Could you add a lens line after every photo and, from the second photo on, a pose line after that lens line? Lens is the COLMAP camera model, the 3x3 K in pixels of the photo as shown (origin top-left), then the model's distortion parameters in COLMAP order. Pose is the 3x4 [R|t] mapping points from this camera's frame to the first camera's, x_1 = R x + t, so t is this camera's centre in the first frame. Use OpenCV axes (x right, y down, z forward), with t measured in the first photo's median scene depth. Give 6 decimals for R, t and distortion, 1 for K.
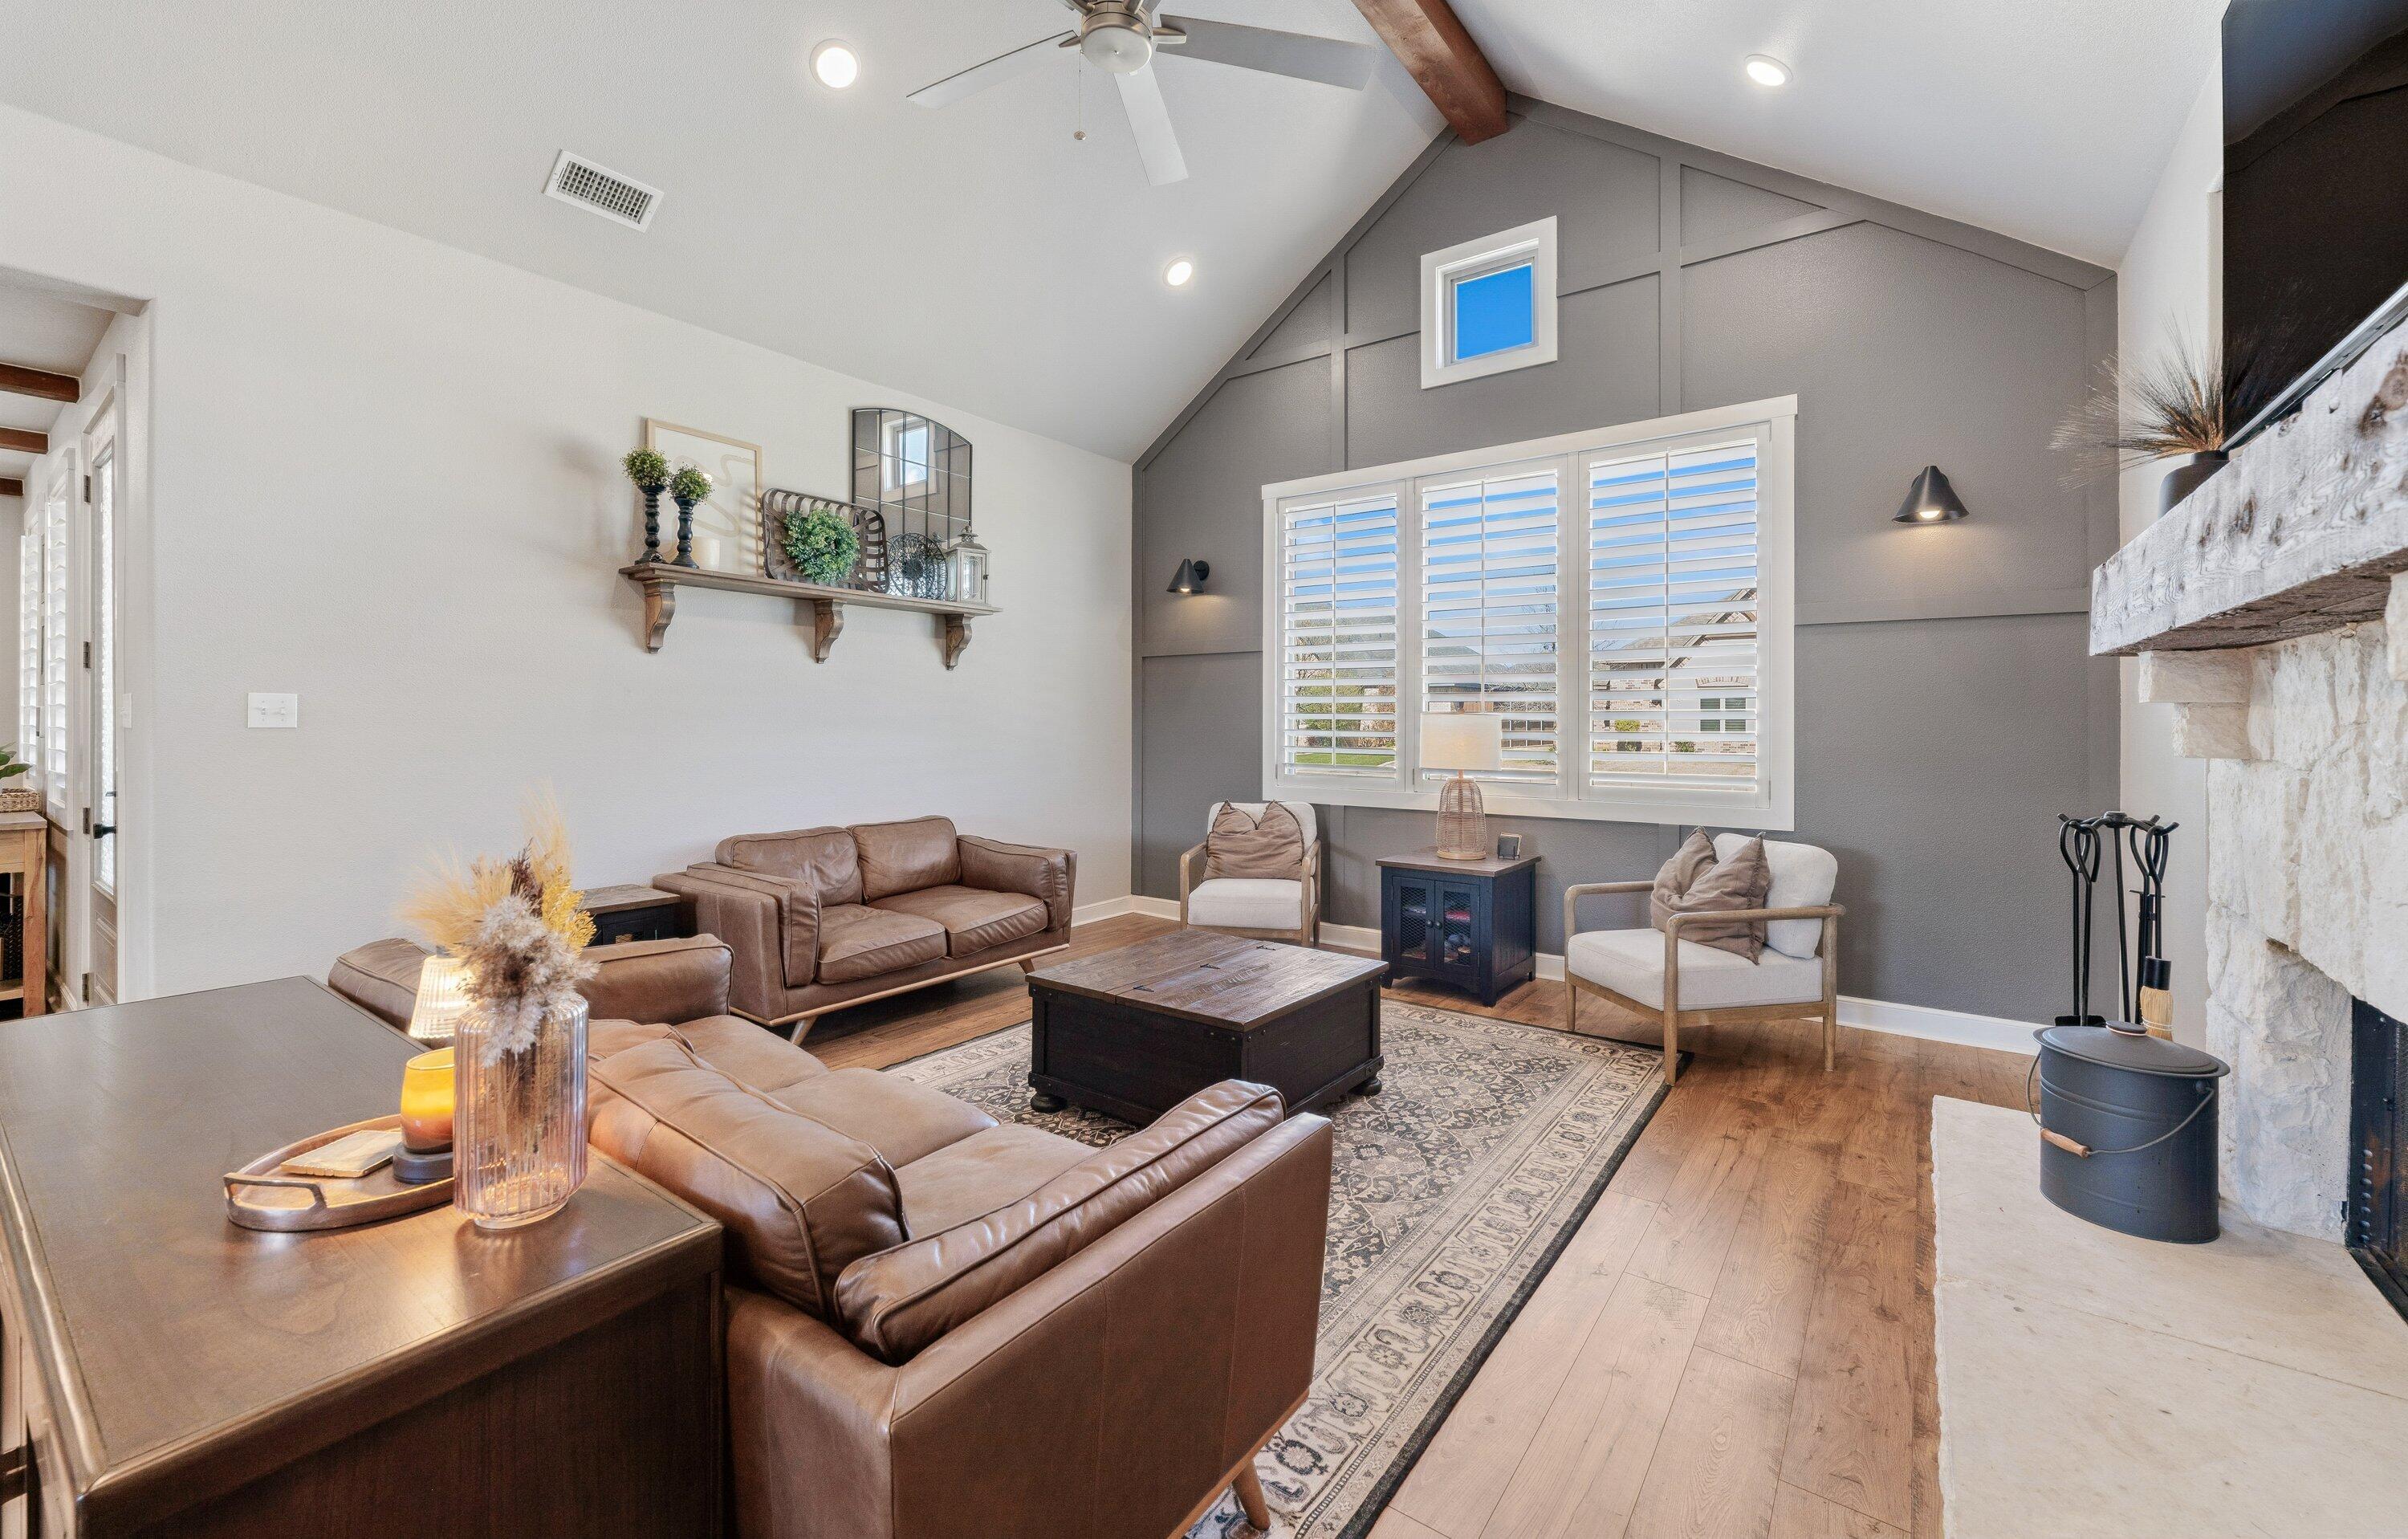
lens RADIAL K [[969.1, 0, 1213.0], [0, 969.1, 709.2], [0, 0, 1]] dist [0.002115, 0.000121]
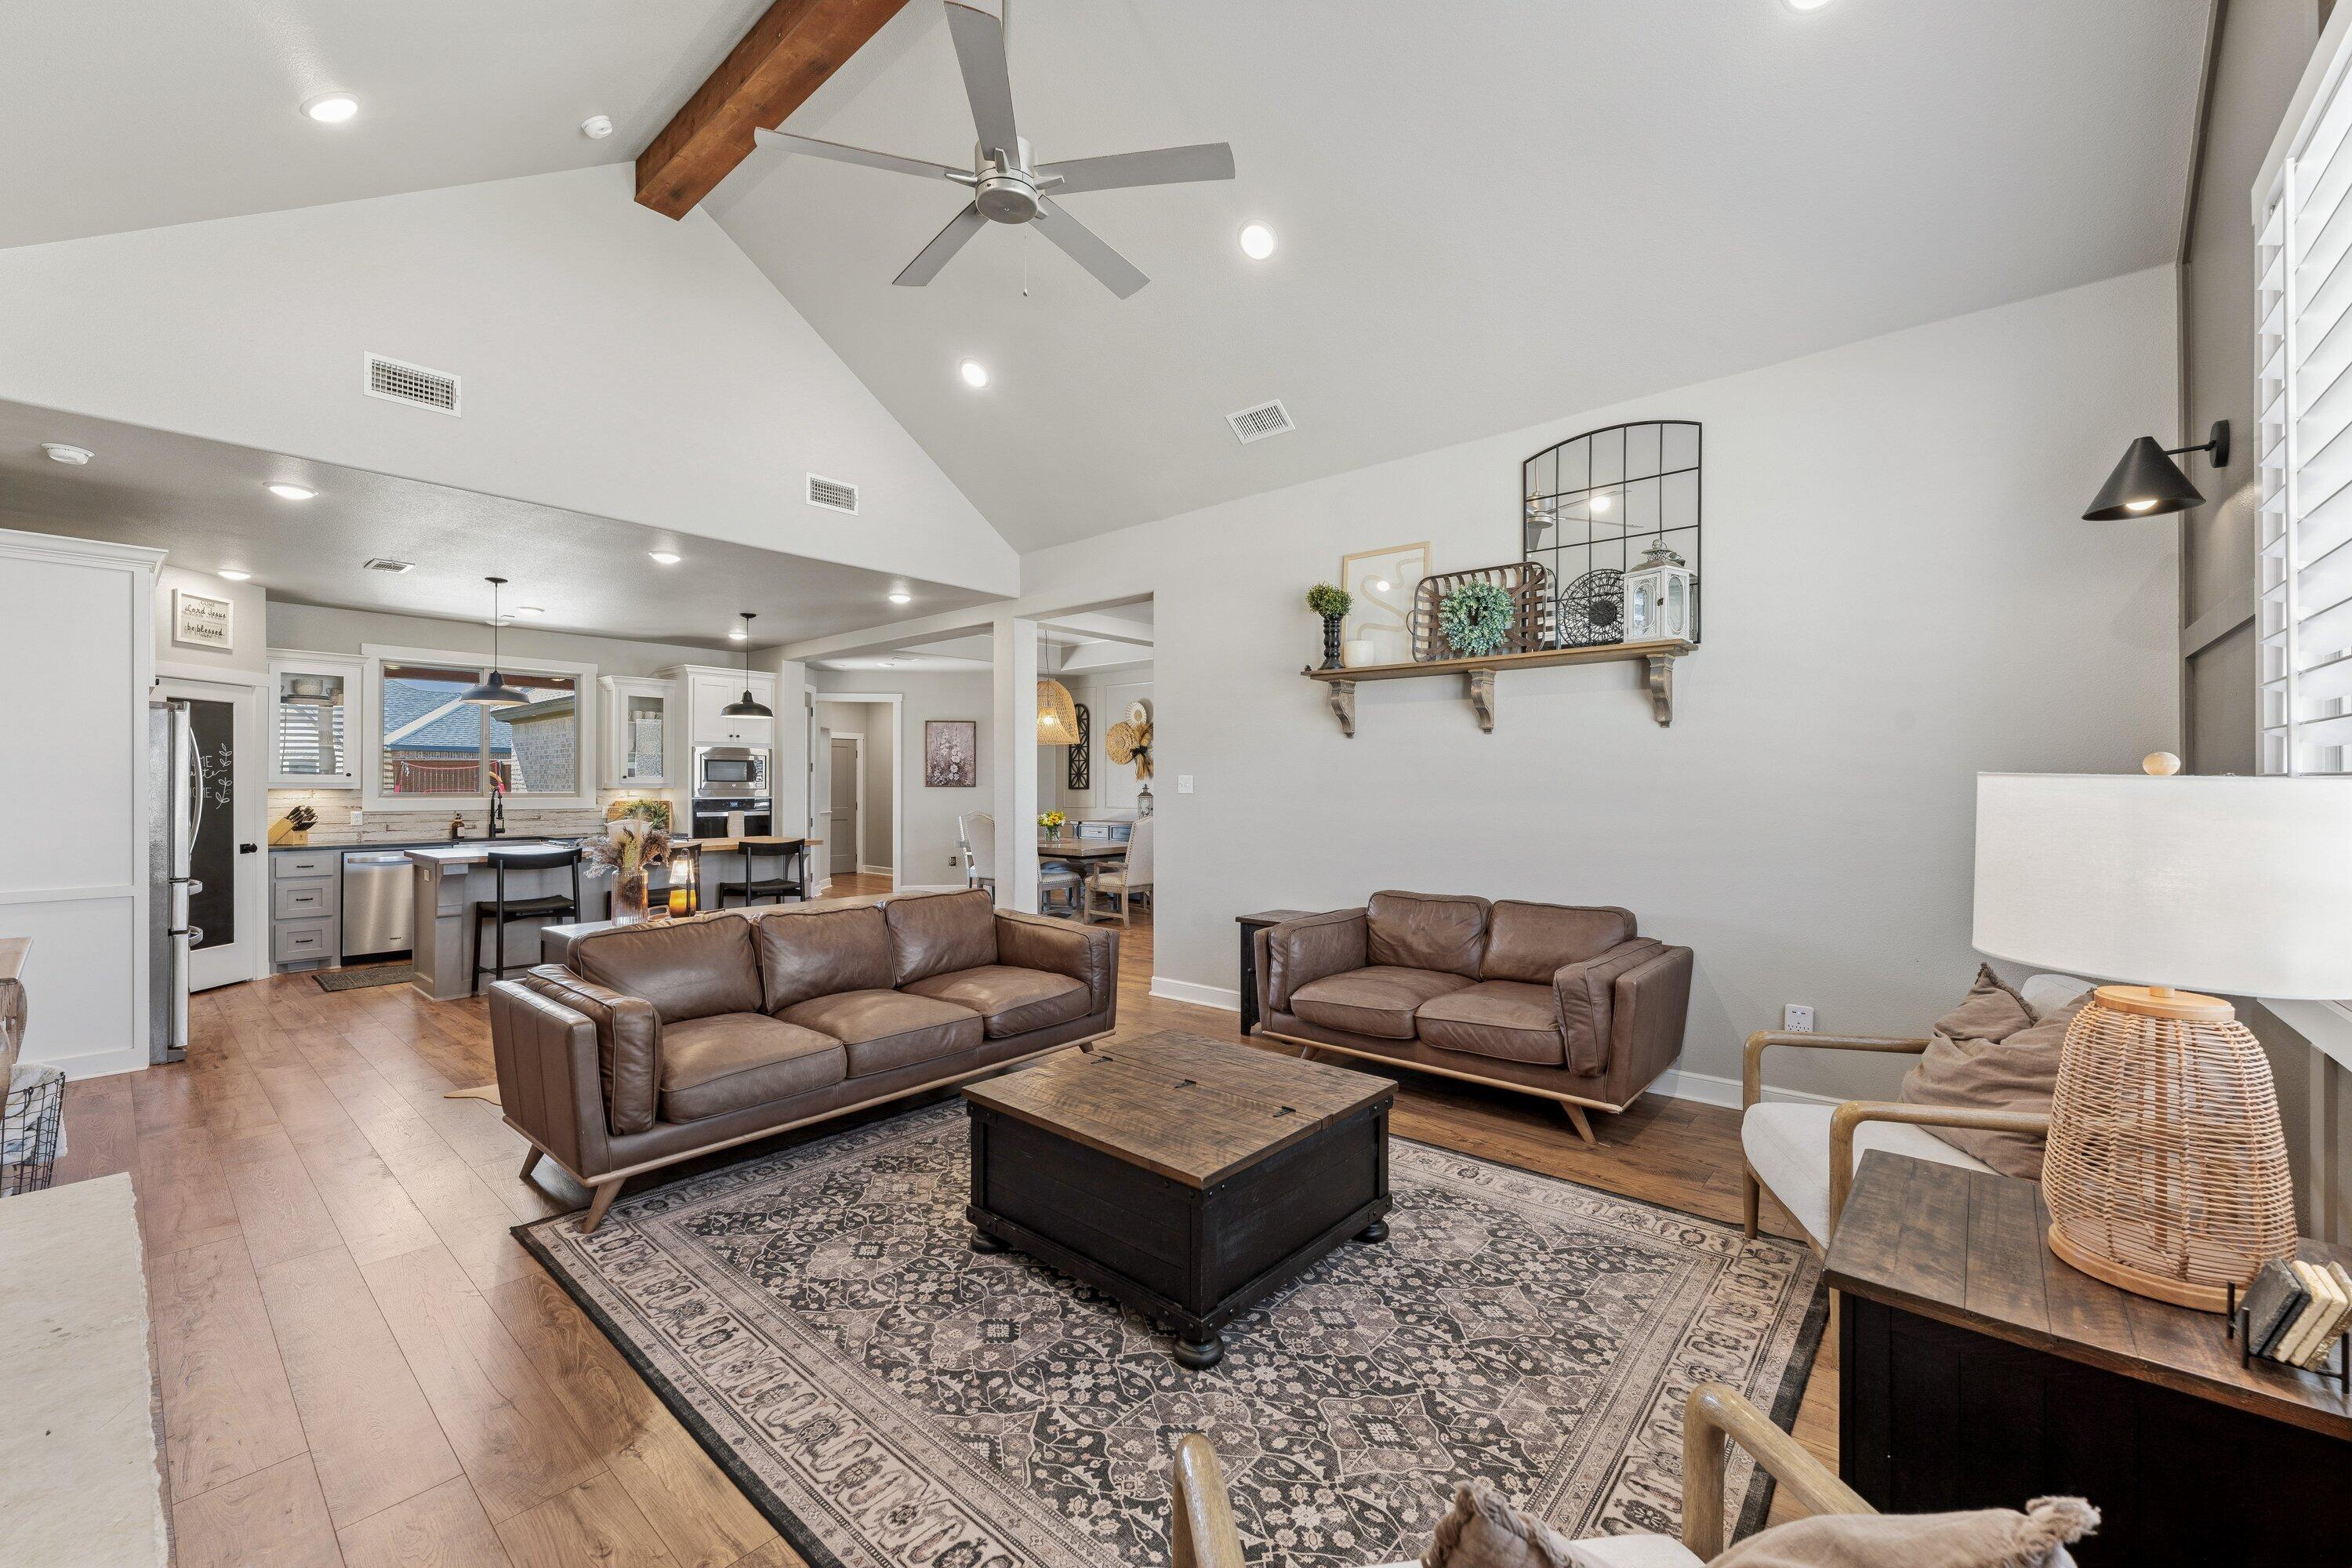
lens RADIAL K [[926.1, 0, 1180.7], [0, 926.1, 783.5], [0, 0, 1]] dist [-0.000208, 0.000016]
pose [[-0.079833, -0.004836, -0.996797, 0.657600], [0.010093, 0.999933, -0.005660, 0.007290], [0.996757, -0.010513, -0.079779, 0.874135]]
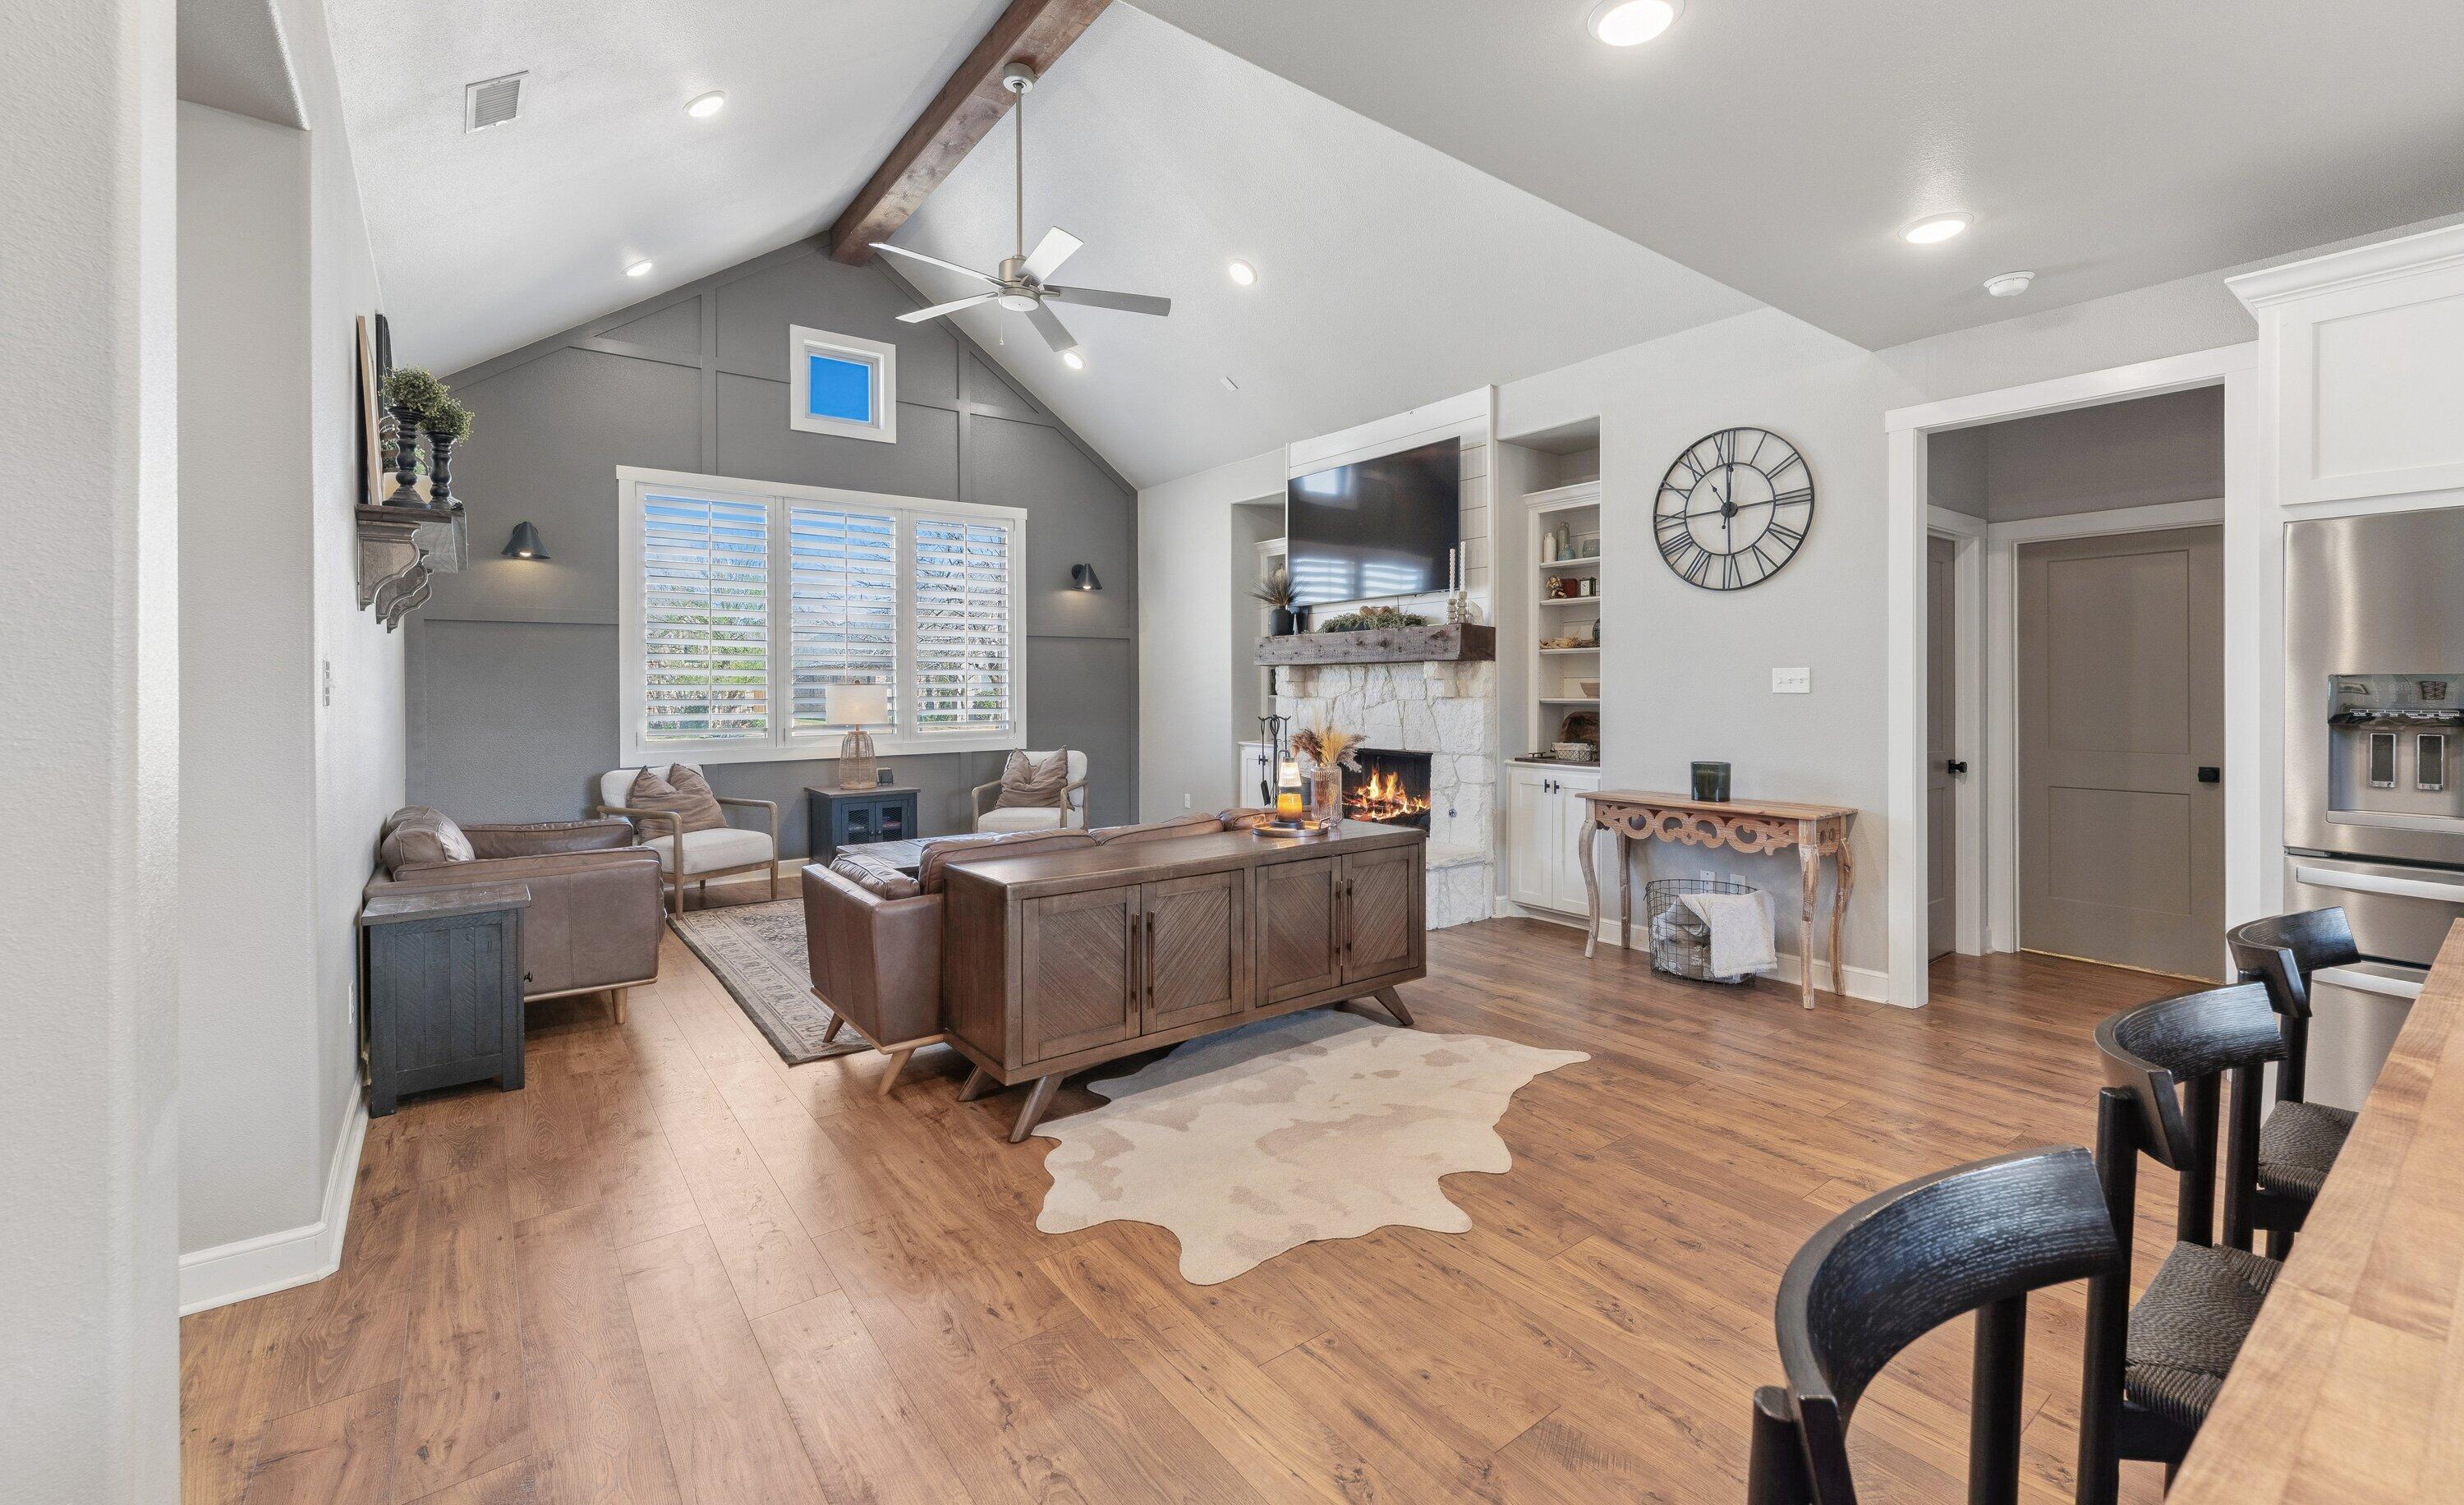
lens RADIAL K [[1021.2, 0, 1243.5], [0, 1021.2, 684.2], [0, 0, 1]] dist [-0.000652, -0.000146]
pose [[0.284397, -0.001533, 0.958706, -1.175358], [-0.002016, 0.999996, 0.002197, -0.000619], [-0.958705, -0.002558, 0.284392, 0.066632]]
